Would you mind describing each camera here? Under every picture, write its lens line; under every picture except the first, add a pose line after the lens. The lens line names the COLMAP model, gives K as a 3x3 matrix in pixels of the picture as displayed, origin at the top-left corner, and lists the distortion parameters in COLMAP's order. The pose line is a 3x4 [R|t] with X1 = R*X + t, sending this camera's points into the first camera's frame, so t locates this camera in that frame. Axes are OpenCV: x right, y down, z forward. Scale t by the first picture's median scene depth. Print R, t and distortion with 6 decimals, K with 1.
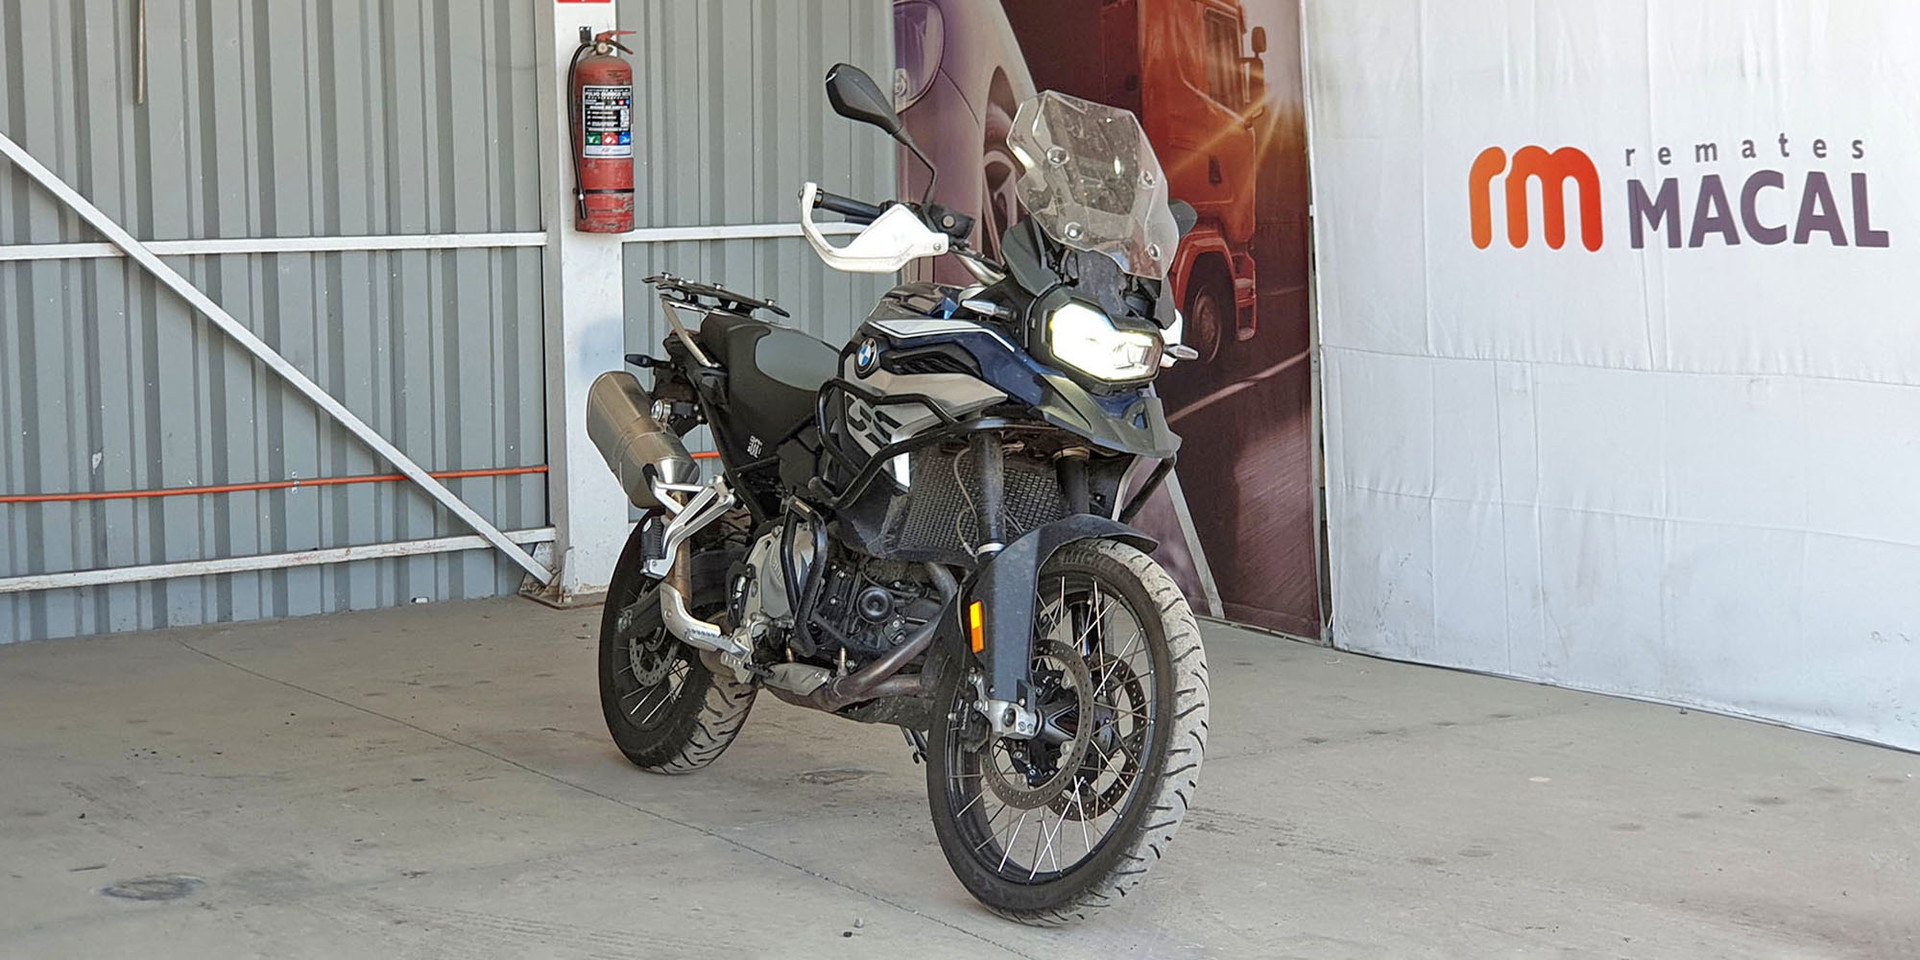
lens RADIAL K [[3150.4, 0, 901.3], [0, 3150.4, 415.3], [0, 0, 1]] dist [0.044131, 0.000000]
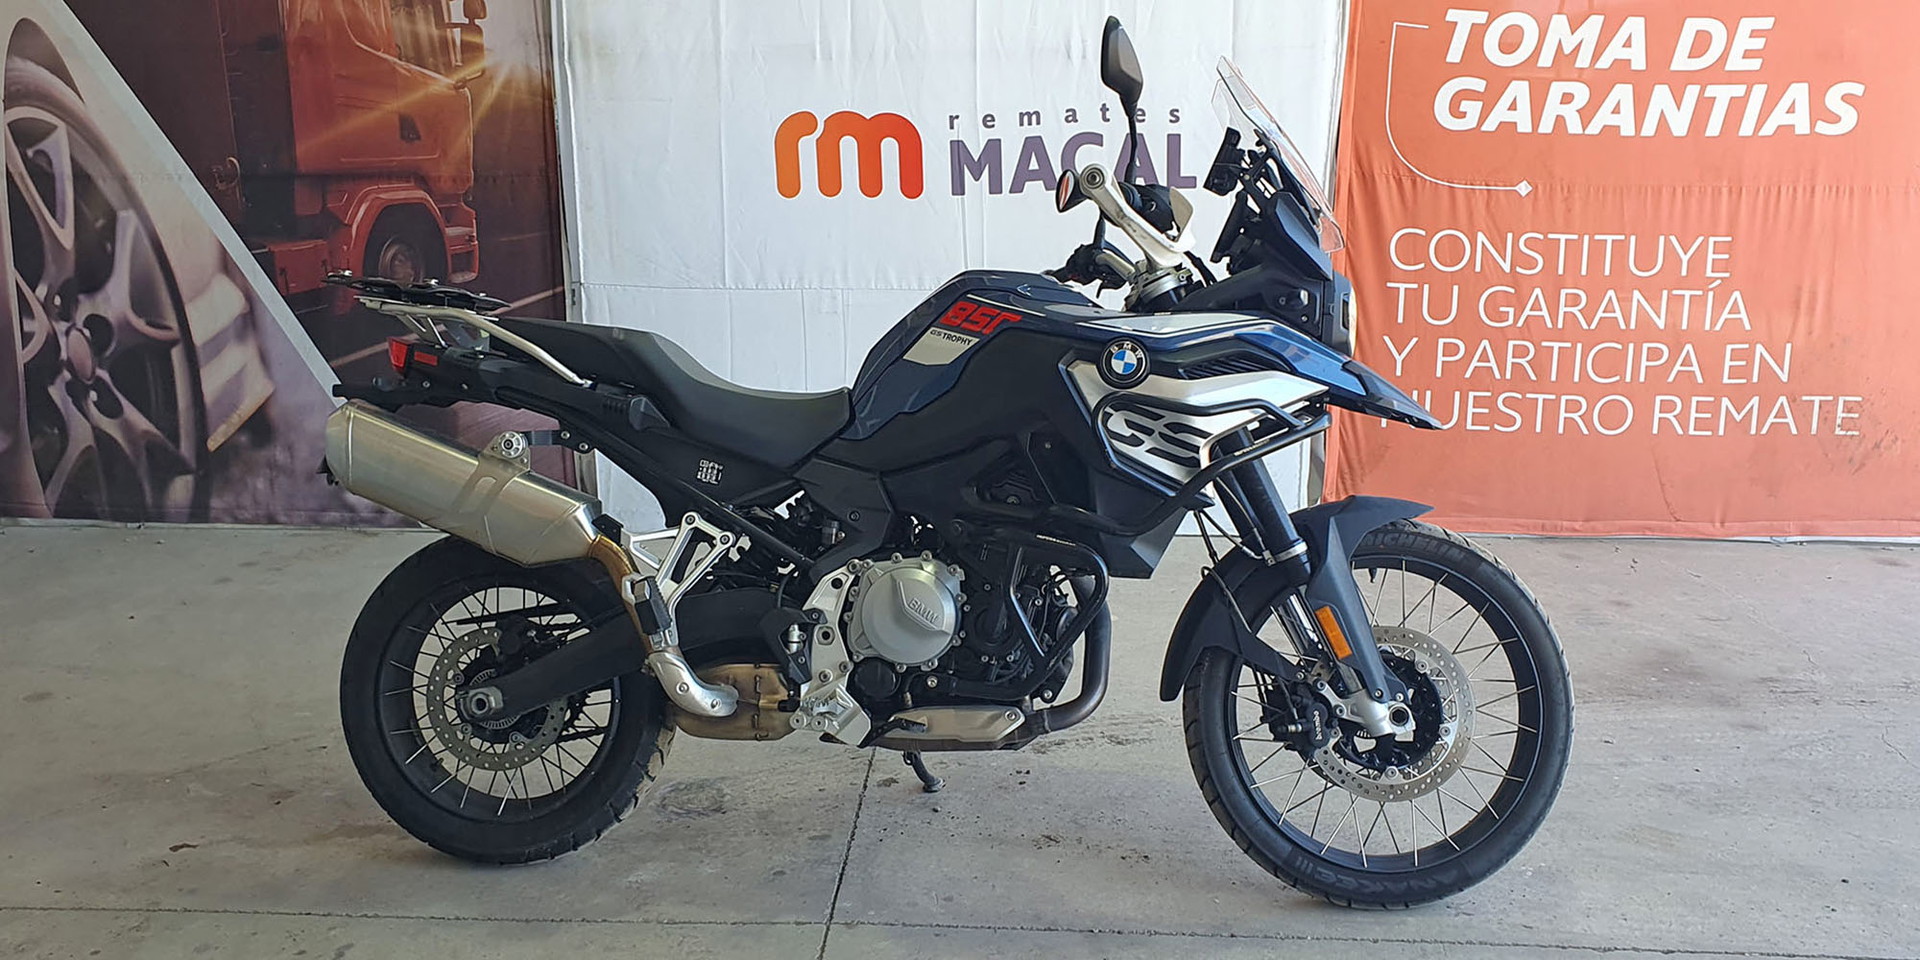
lens RADIAL K [[1654.6, 0, 968.4], [0, 1654.6, 494.2], [0, 0, 1]] dist [0.068183, -0.095402]
pose [[0.573744, -0.181844, 0.798593, -0.280703], [0.061922, 0.981882, 0.179092, -0.046223], [-0.816691, -0.053303, 0.574608, 0.518713]]
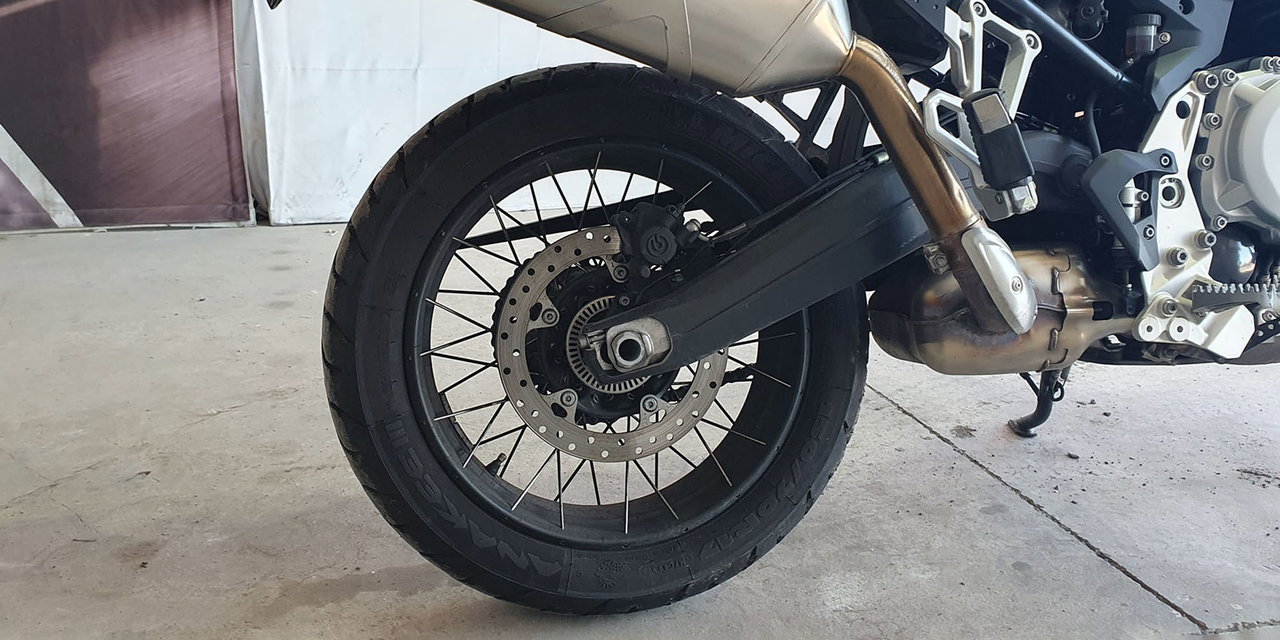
lens RADIAL K [[1103.1, 0, 678.4], [0, 1103.1, 334.4], [0, 0, 1]] dist [0.068183, -0.095402]
pose [[0.289460, -0.286177, 0.913409, -0.191416], [0.073357, 0.958087, 0.276928, 0.013030], [-0.954375, -0.013155, 0.298321, 0.751792]]
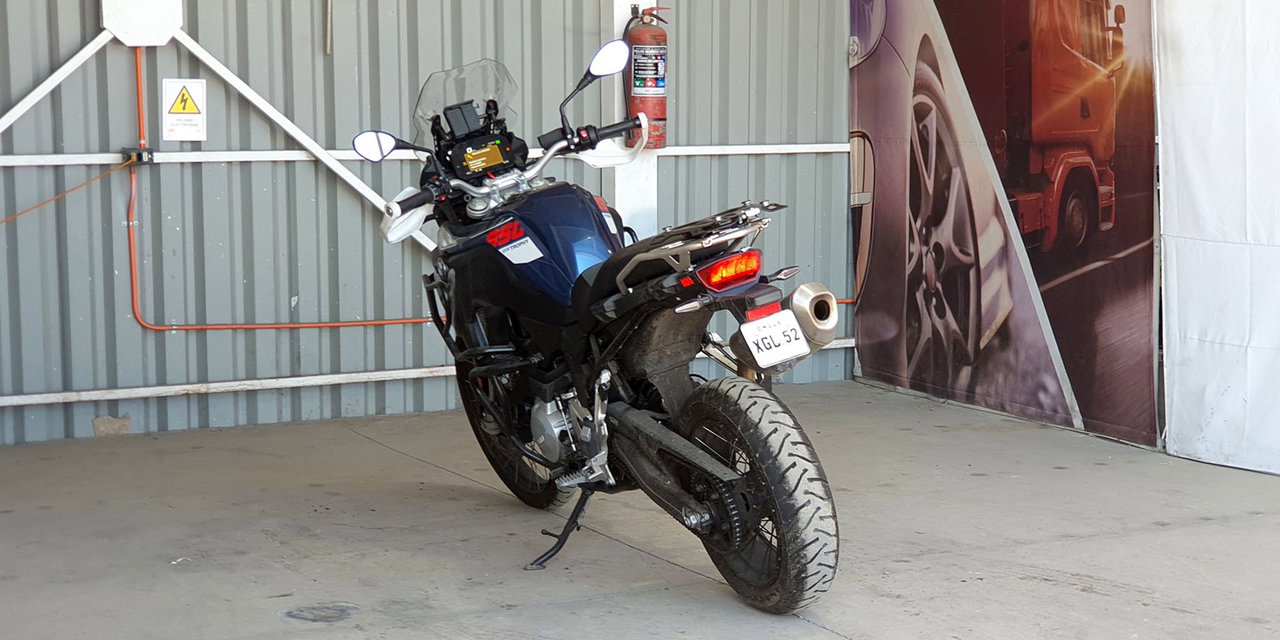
lens RADIAL K [[2100.3, 0, 640.0], [0, 2100.3, 284.2], [0, 0, 1]] dist [0.044131, 0.000000]
pose [[0.995720, 0.018133, -0.090630, -0.010598], [-0.017855, 0.999833, 0.003871, -0.000150], [0.090685, -0.002237, 0.995877, 0.058509]]
